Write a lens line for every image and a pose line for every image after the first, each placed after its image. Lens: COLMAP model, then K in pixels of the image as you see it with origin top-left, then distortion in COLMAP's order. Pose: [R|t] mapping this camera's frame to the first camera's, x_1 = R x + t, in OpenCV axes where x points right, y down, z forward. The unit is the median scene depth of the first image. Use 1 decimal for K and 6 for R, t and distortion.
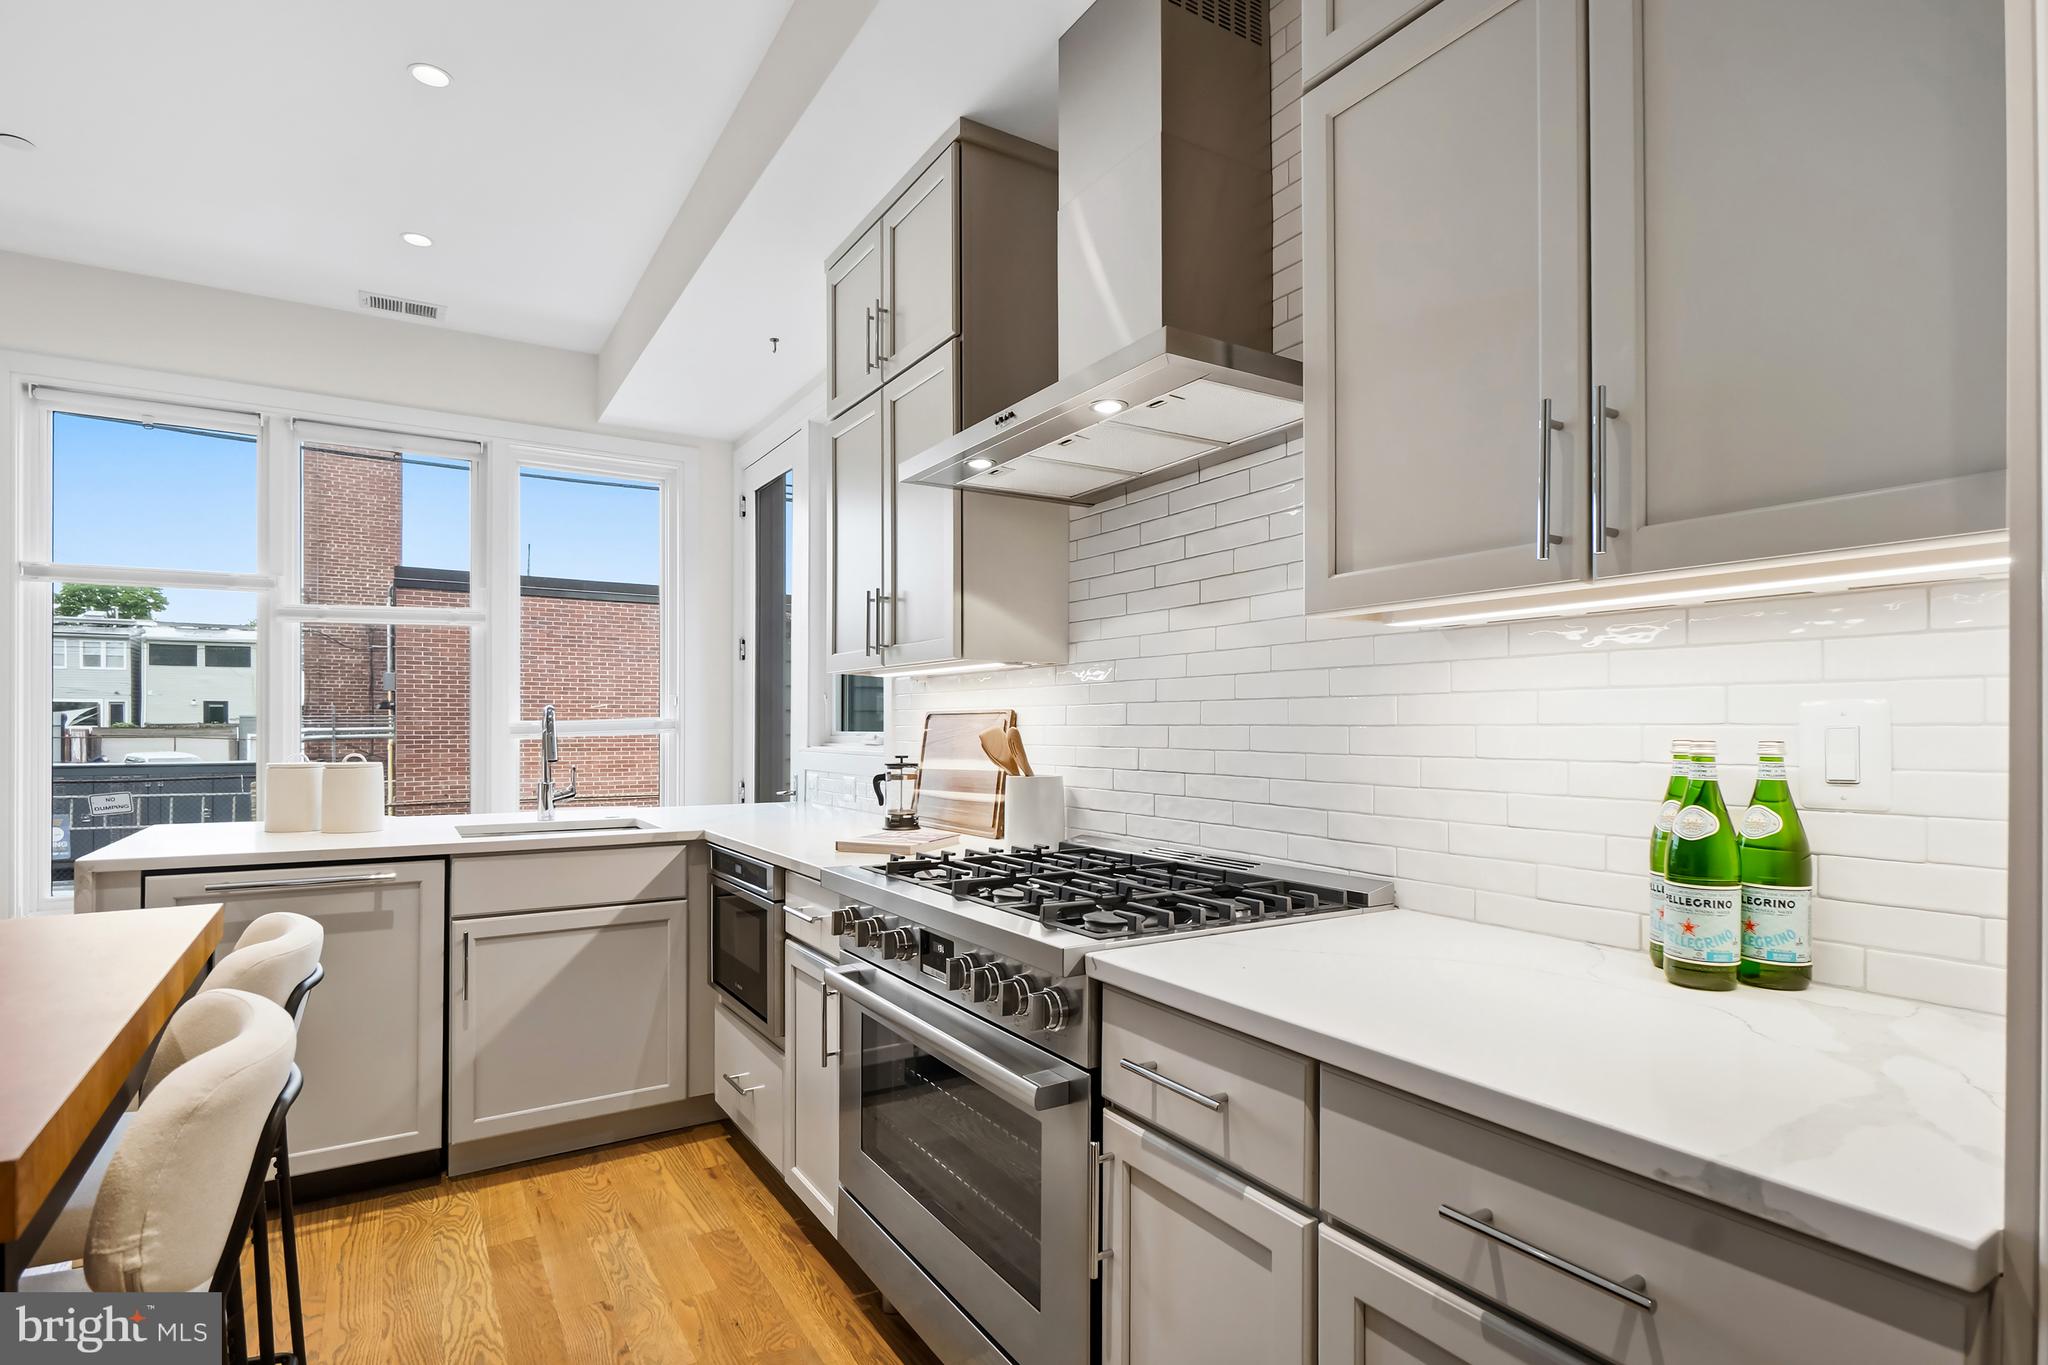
lens RADIAL K [[1026.0, 0, 1041.7], [0, 1026.0, 719.1], [0, 0, 1]] dist [-0.000406, -0.000847]
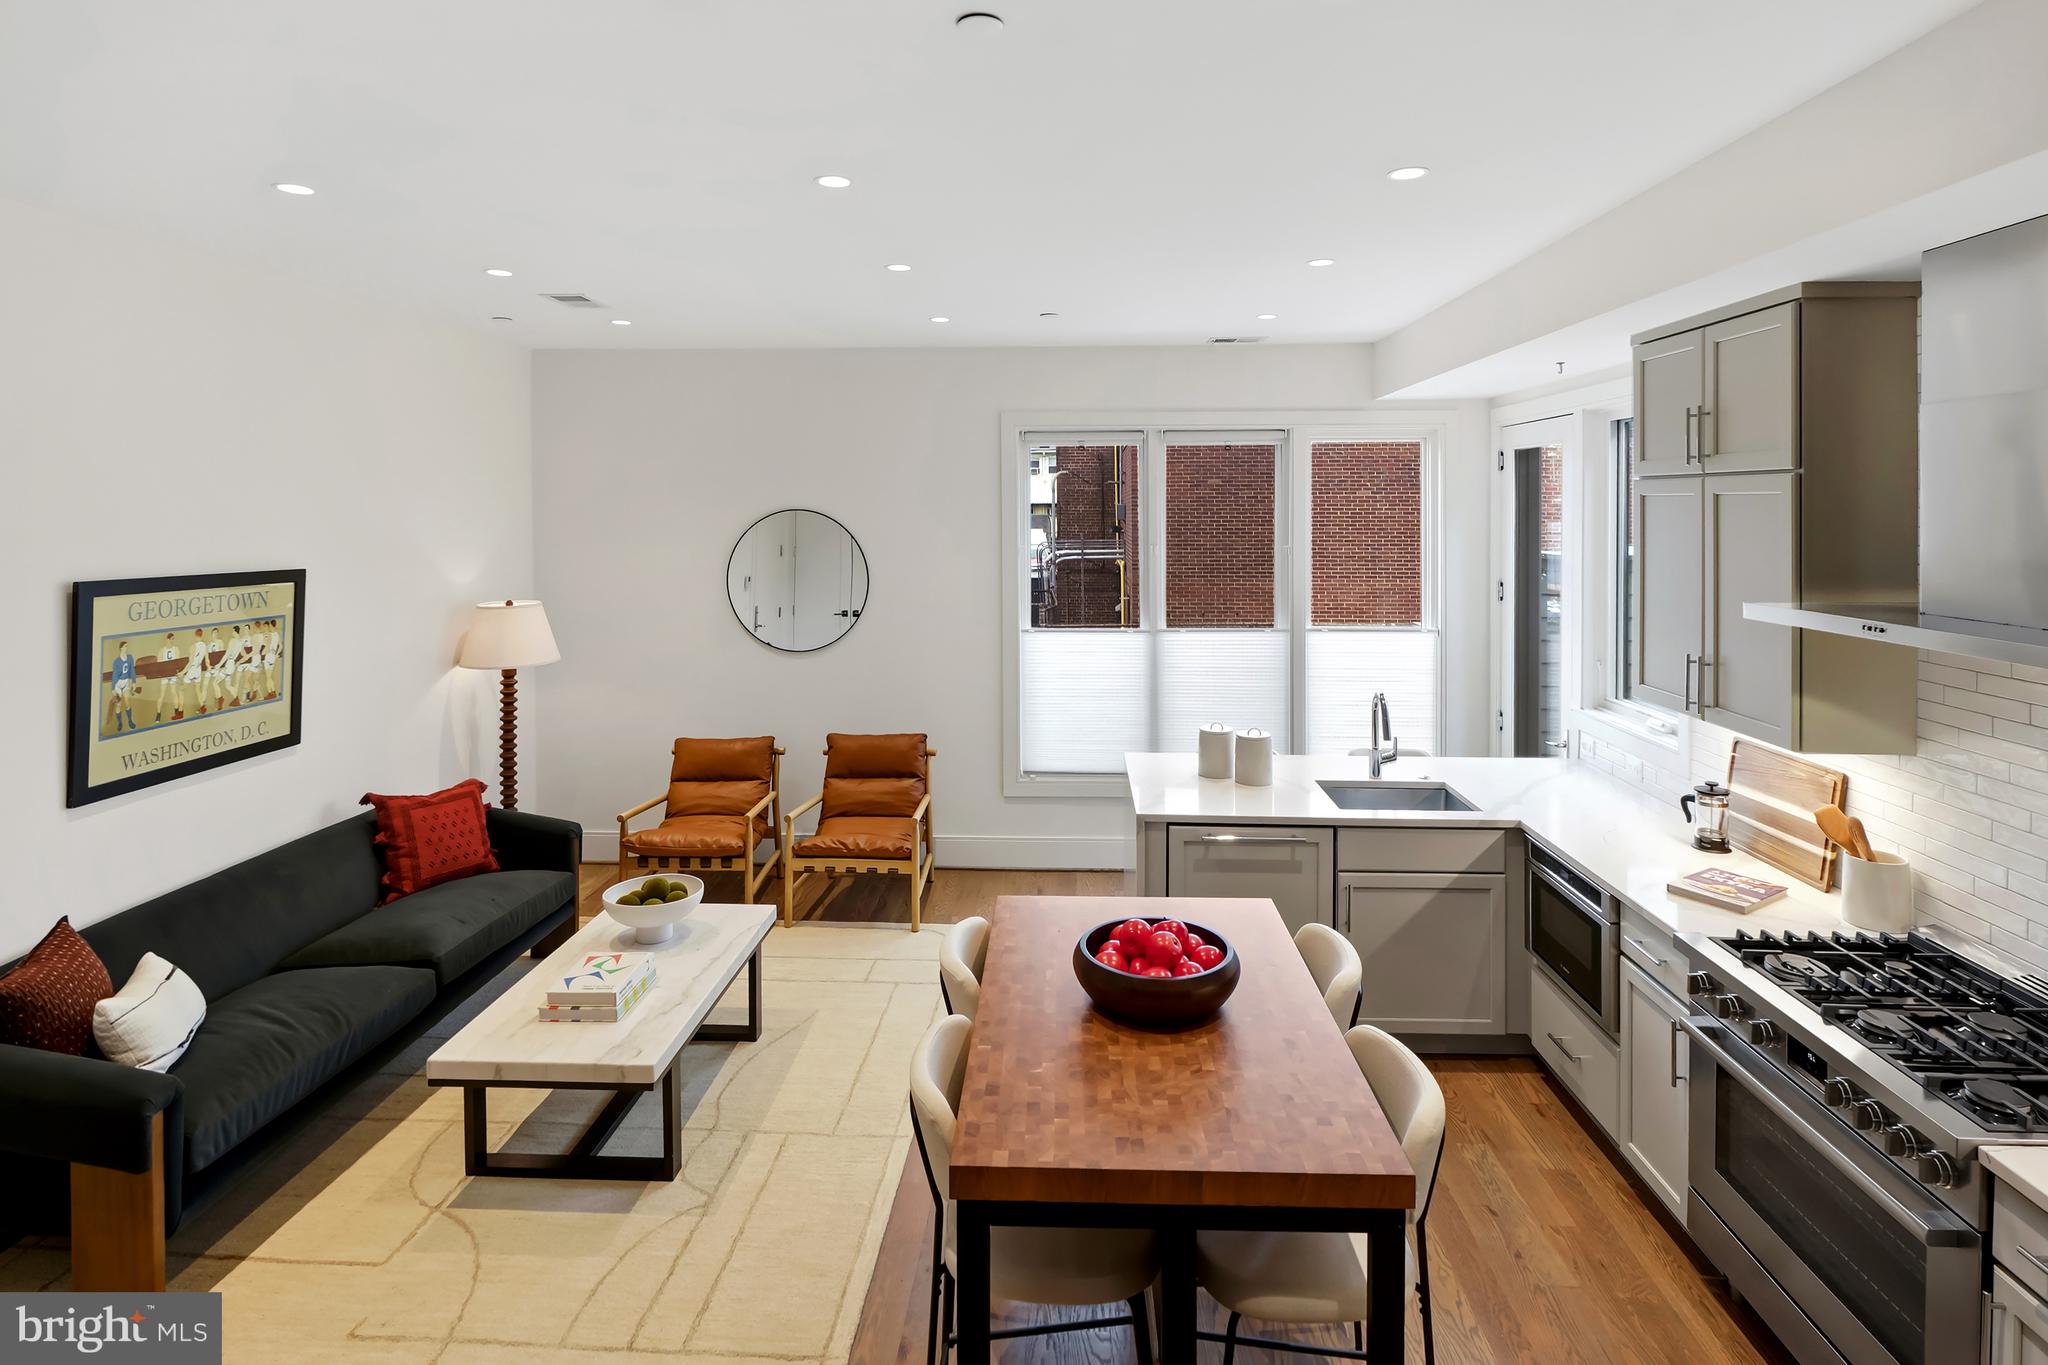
lens RADIAL K [[1059.9, 0, 1032.8], [0, 1059.9, 515.0], [0, 0, 1]] dist [0.002895, -0.007626]
pose [[0.819601, 0.003664, -0.572923, -0.101143], [0.006075, 0.999868, 0.015084, -0.338282], [0.572902, -0.015844, 0.819471, -0.440402]]
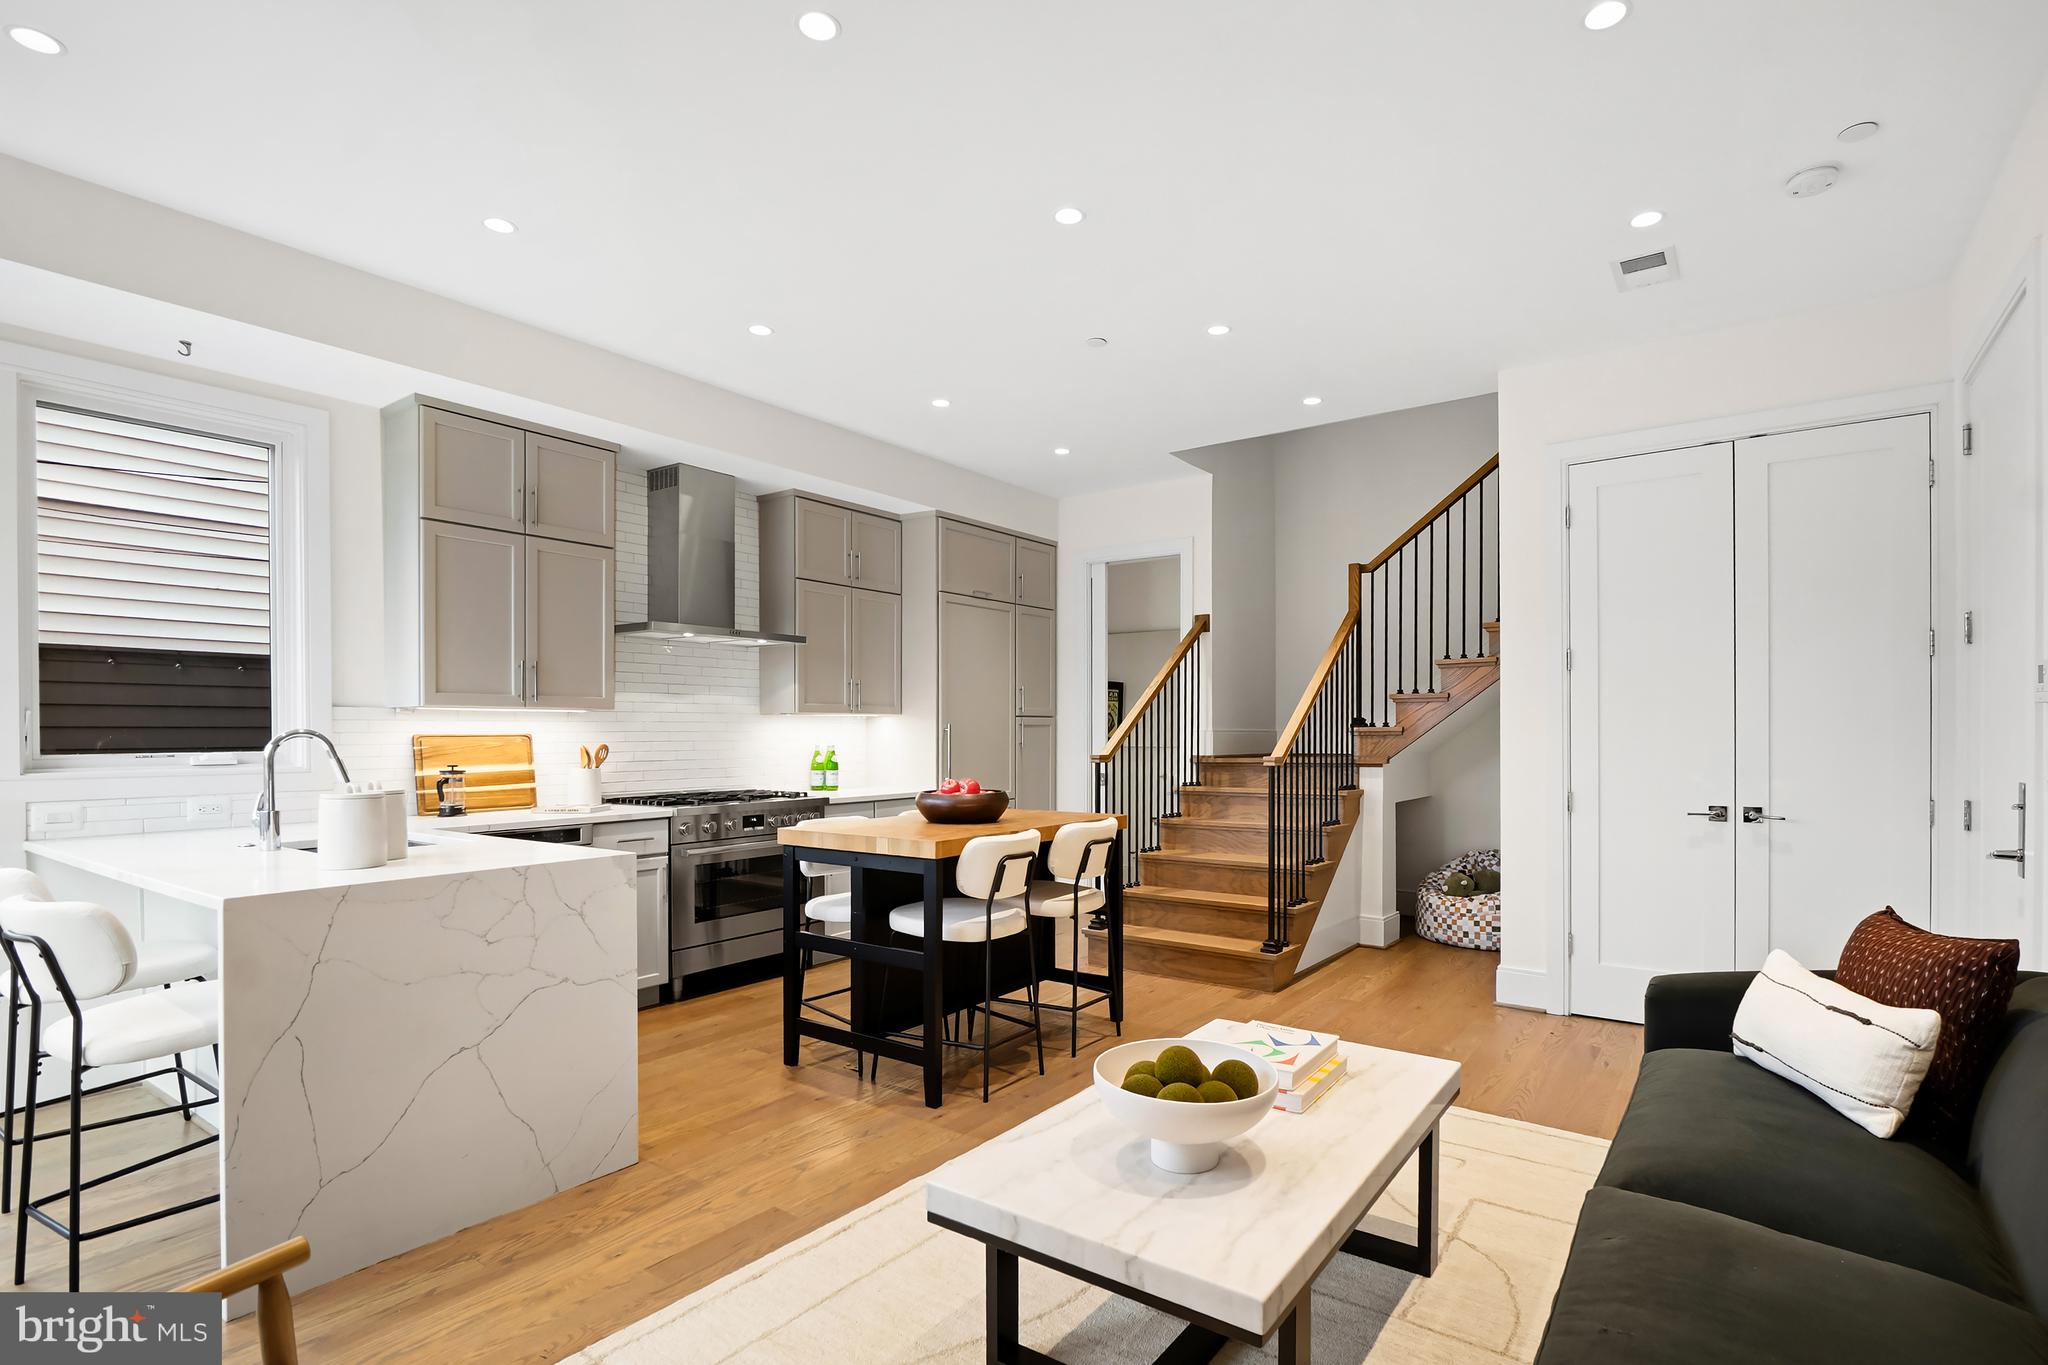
lens RADIAL K [[975.4, 0, 1058.0], [0, 975.4, 730.2], [0, 0, 1]] dist [-0.013396, -0.000795]
pose [[-0.379729, -0.000063, 0.925098, -2.111910], [-0.004171, 0.999990, -0.001643, -0.018903], [-0.925088, -0.004482, -0.379726, 0.889341]]
